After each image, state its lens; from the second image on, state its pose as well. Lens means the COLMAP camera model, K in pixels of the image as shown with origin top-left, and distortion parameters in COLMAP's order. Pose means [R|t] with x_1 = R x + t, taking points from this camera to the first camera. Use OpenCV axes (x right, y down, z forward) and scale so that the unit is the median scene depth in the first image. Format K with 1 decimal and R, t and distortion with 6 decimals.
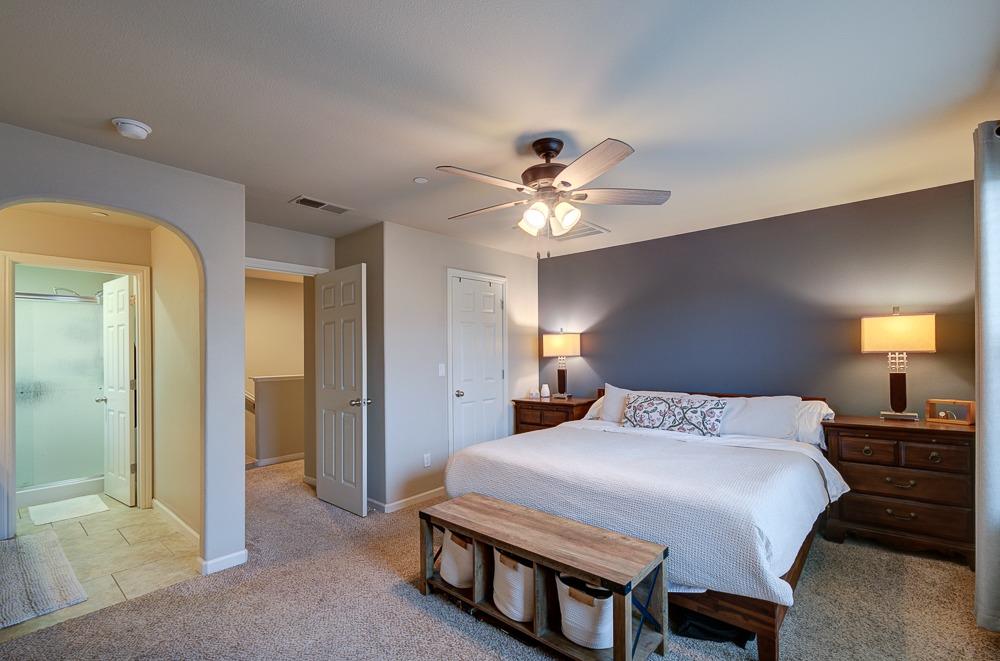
lens RADIAL K [[439.4, 0, 521.6], [0, 439.4, 348.1], [0, 0, 1]] dist [-0.009391, 0.002042]
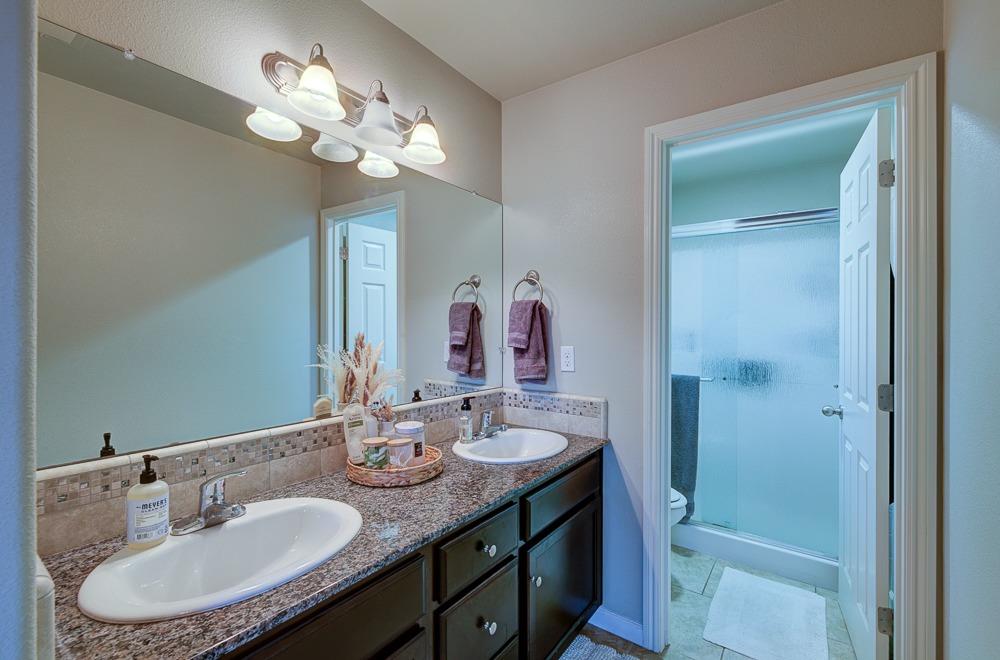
lens RADIAL K [[439.4, 0, 495.4], [0, 439.4, 330.1], [0, 0, 1]] dist [-0.009391, 0.002042]
pose [[0.060543, 0.009394, -0.998121, -0.181765], [0.001244, 0.999954, 0.009486, 0.007779], [0.998165, -0.001816, 0.060528, 0.217422]]
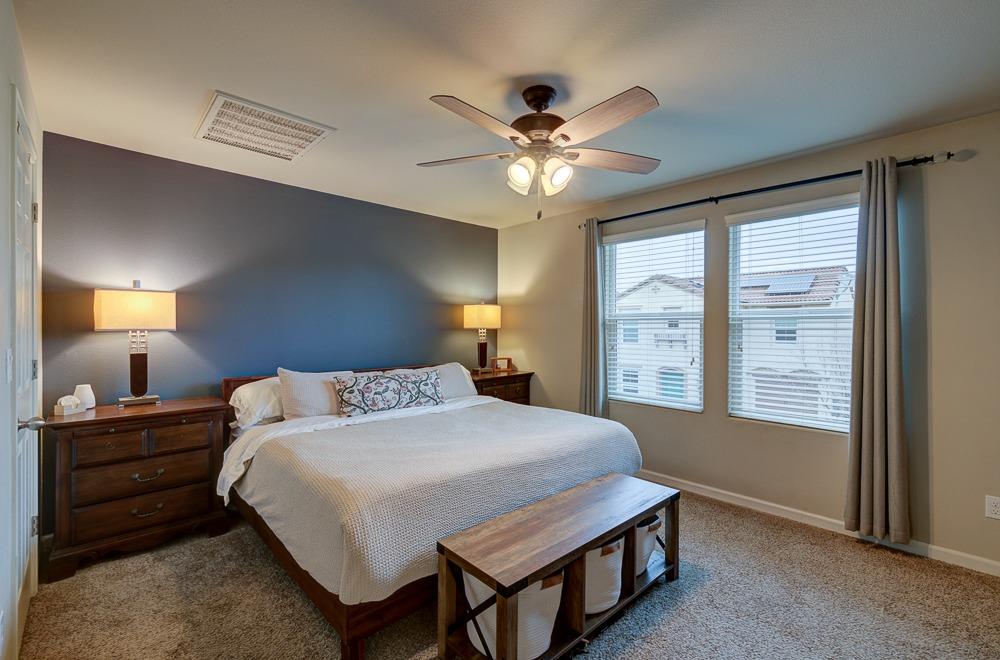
lens RADIAL K [[439.4, 0, 505.5], [0, 439.4, 331.8], [0, 0, 1]] dist [-0.009391, 0.002042]
pose [[0.118722, 0.010407, 0.992873, -0.596103], [-0.006947, 0.999929, -0.009650, 0.032415], [-0.992903, -0.005752, 0.118786, 0.694614]]
